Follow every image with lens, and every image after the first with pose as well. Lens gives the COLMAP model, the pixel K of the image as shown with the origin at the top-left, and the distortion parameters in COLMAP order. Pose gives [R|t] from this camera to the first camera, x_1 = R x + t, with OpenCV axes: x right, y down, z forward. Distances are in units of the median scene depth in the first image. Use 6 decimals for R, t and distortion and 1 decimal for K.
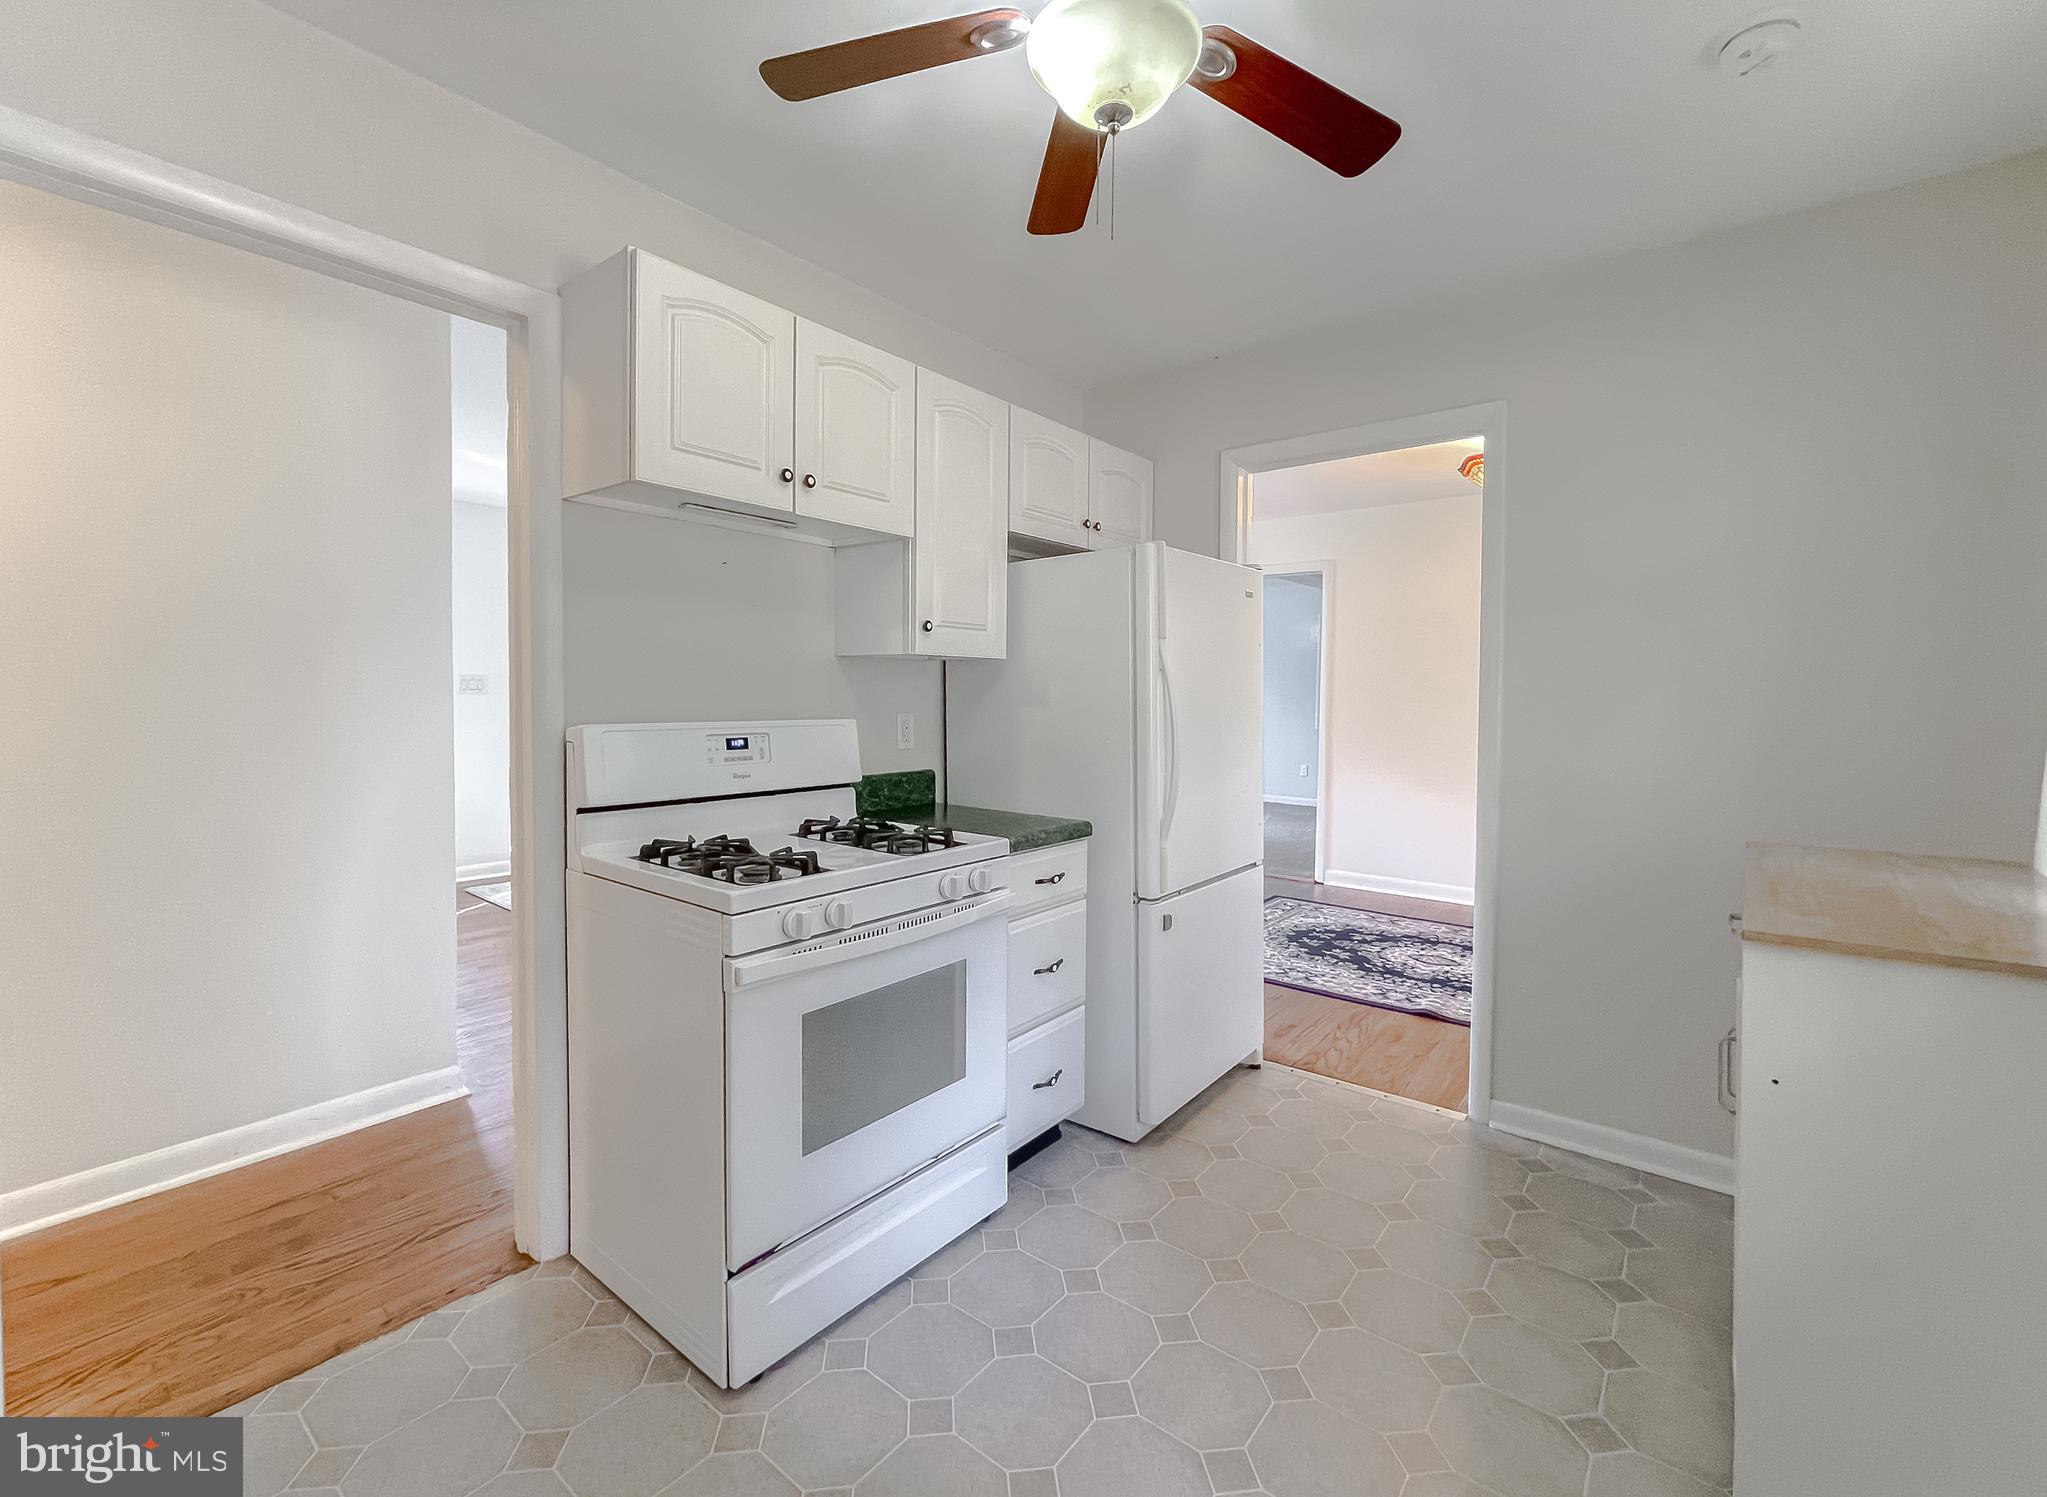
lens RADIAL K [[876.6, 0, 1029.9], [0, 876.6, 722.4], [0, 0, 1]] dist [0.000118, 0.000118]
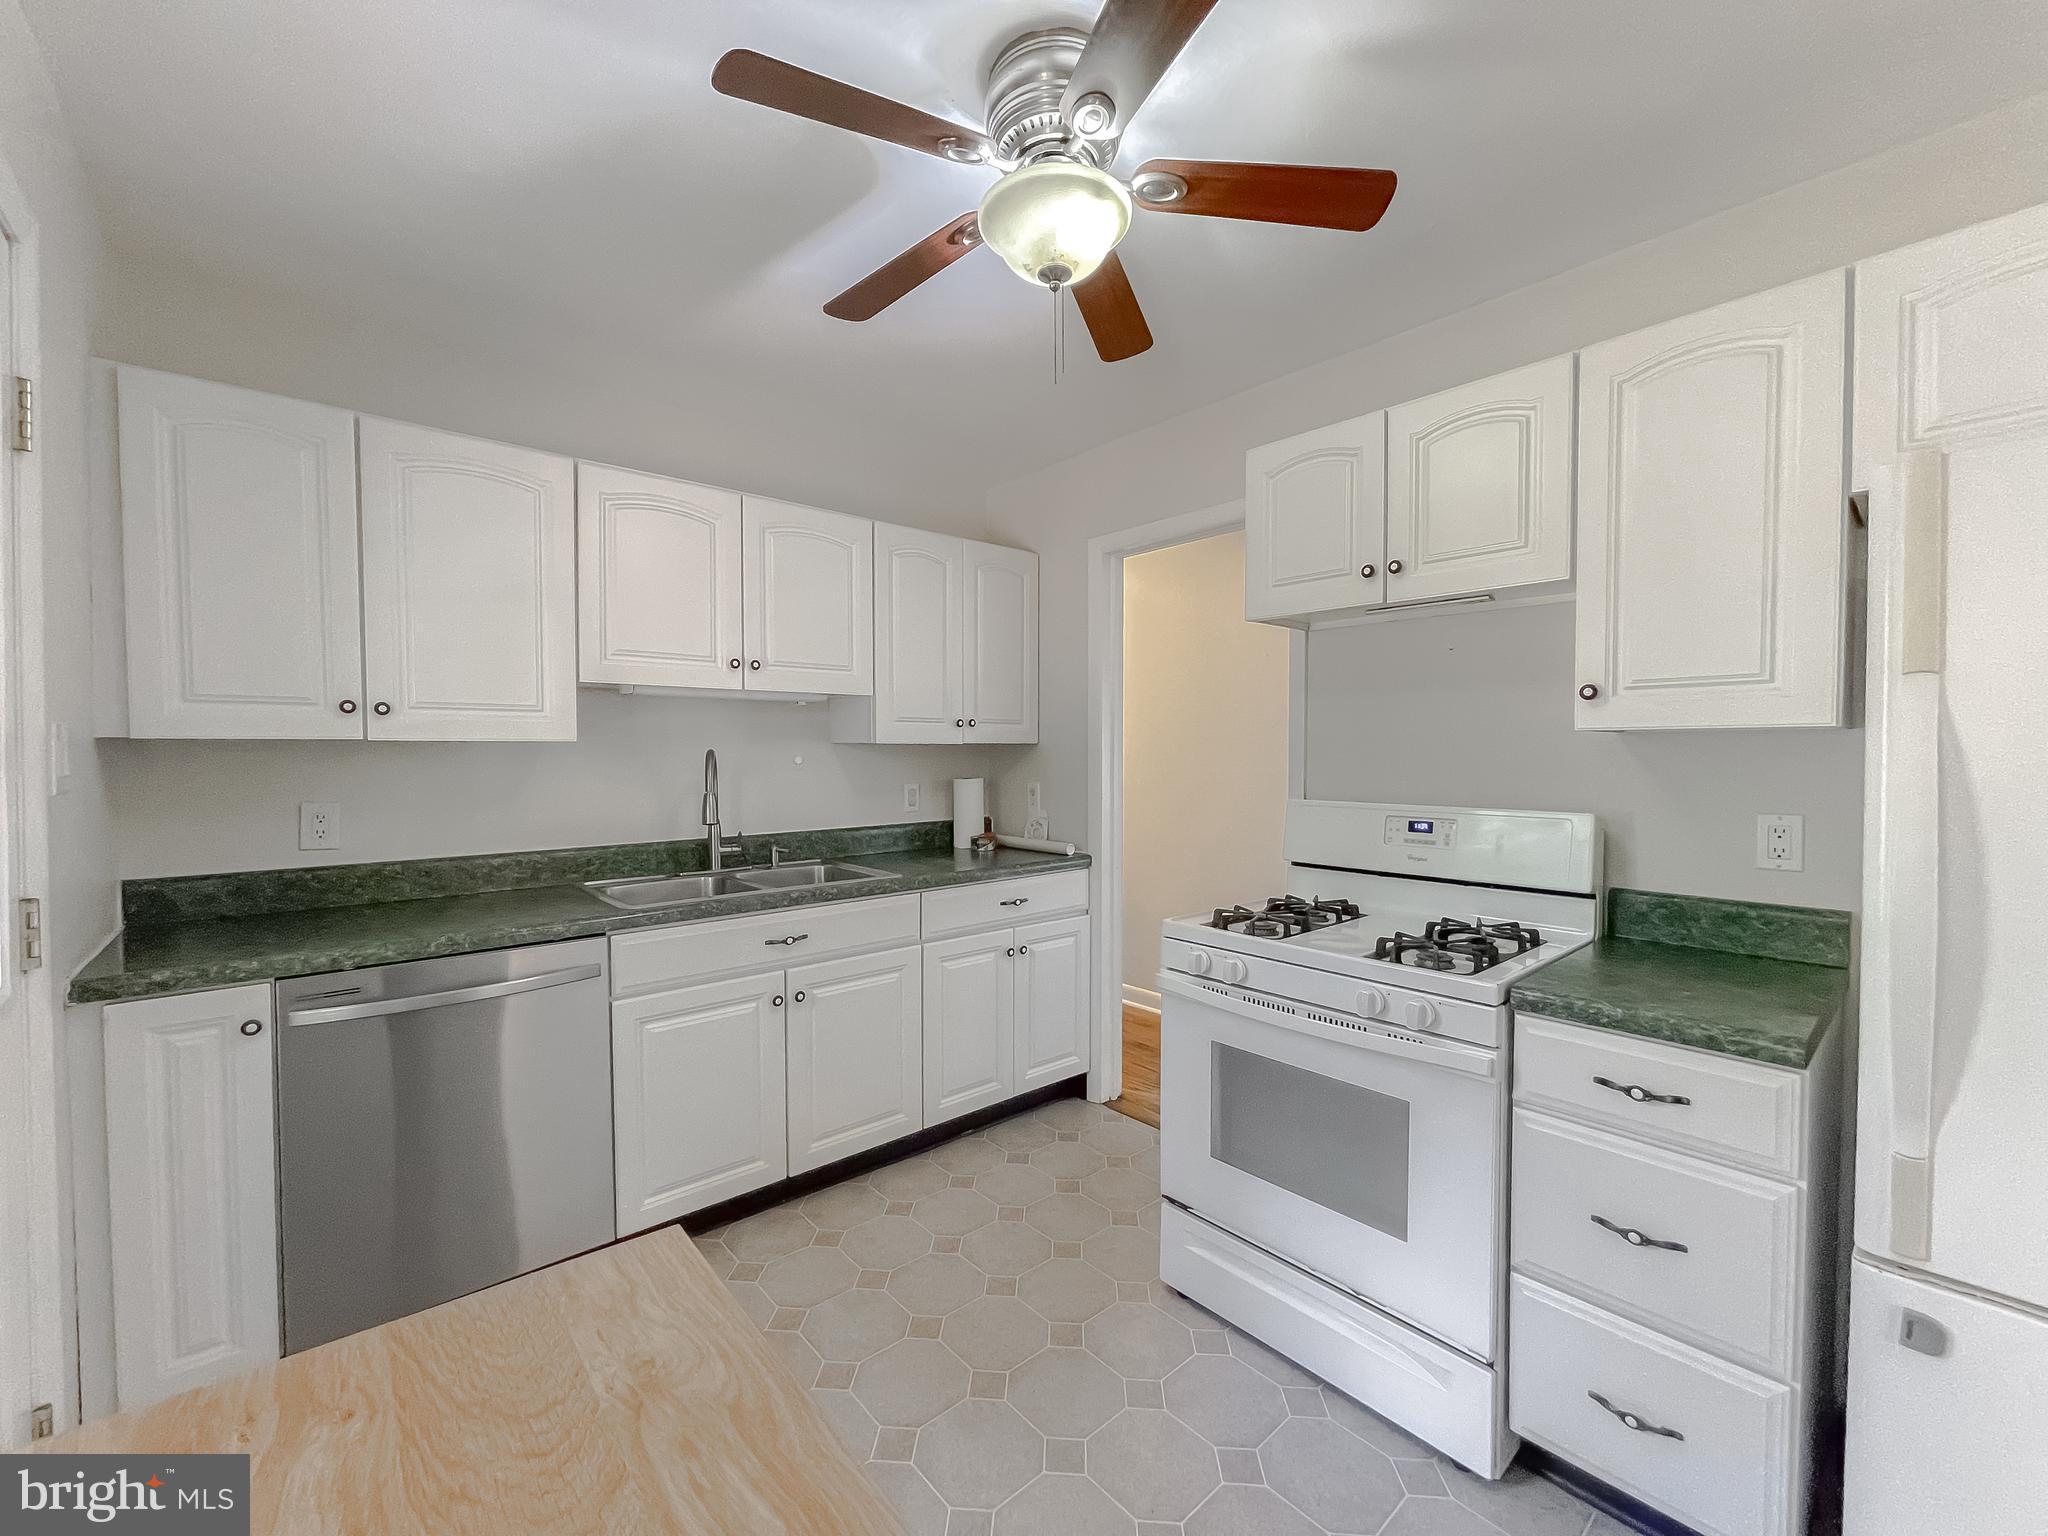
lens RADIAL K [[832.9, 0, 1024.0], [0, 832.9, 768.0], [0, 0, 1]] dist [-0.015284, 0.006950]
pose [[-0.178106, 0.009186, -0.983968, 0.755797], [-0.033724, 0.999312, 0.015433, -0.047195], [0.983433, 0.035932, -0.177674, 0.757962]]
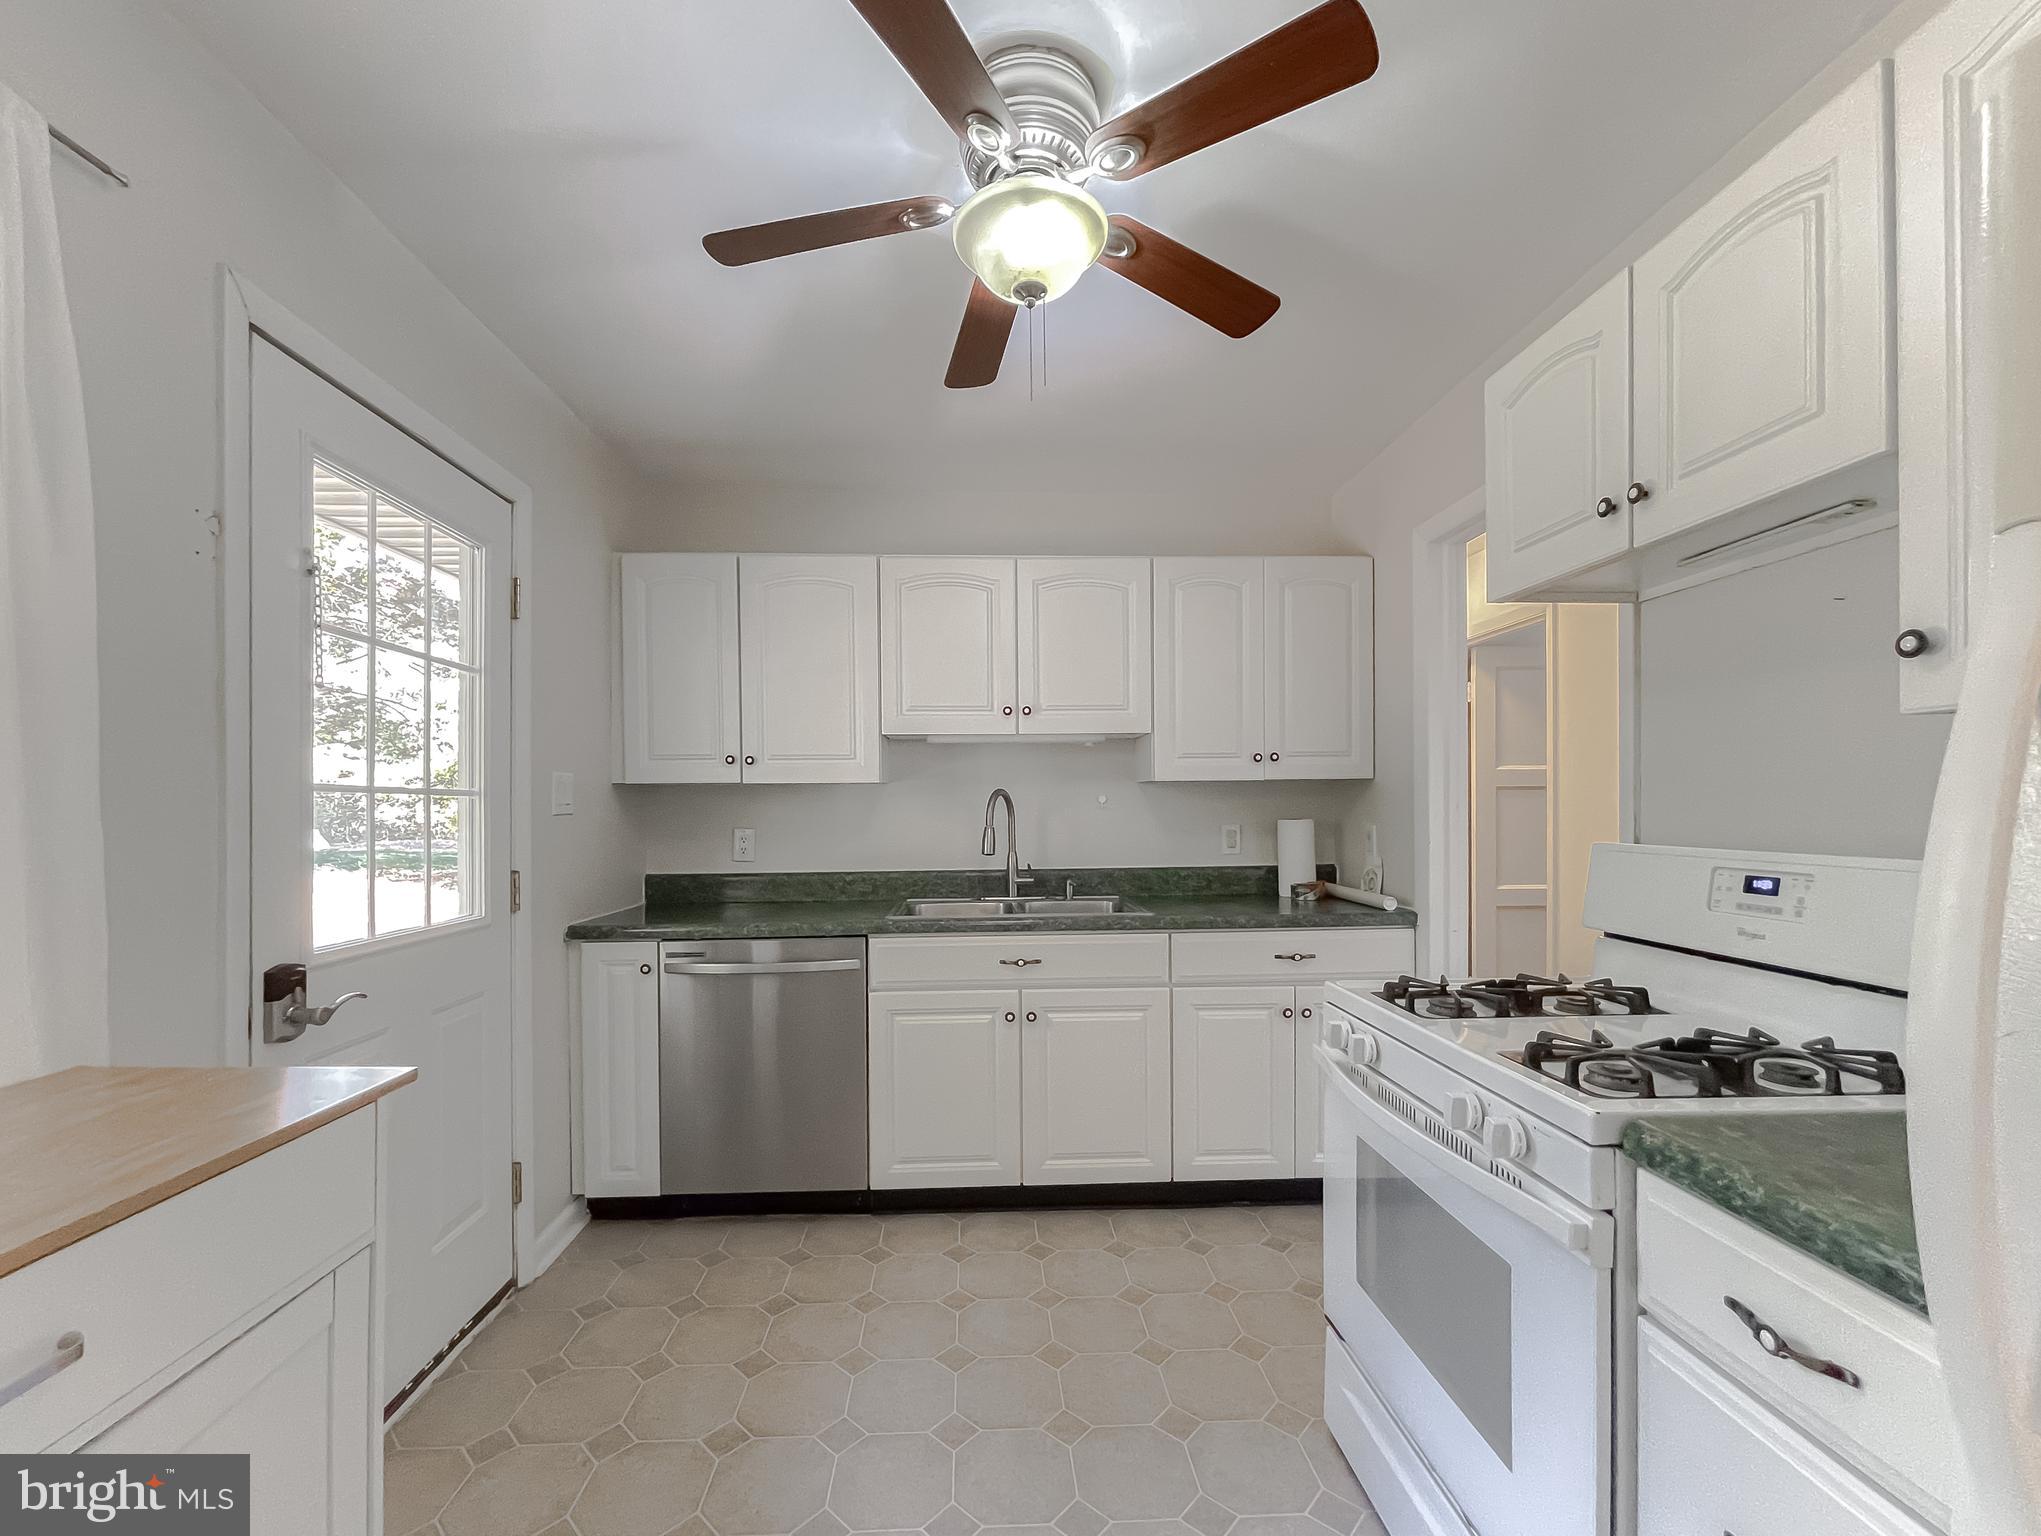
lens RADIAL K [[860.4, 0, 1012.1], [0, 860.4, 807.4], [0, 0, 1]] dist [0.000887, 0.000107]
pose [[-0.753177, -0.005708, -0.657793, 0.543692], [-0.023207, 0.999570, 0.017897, -0.034758], [0.657408, 0.028745, -0.752986, 1.186304]]
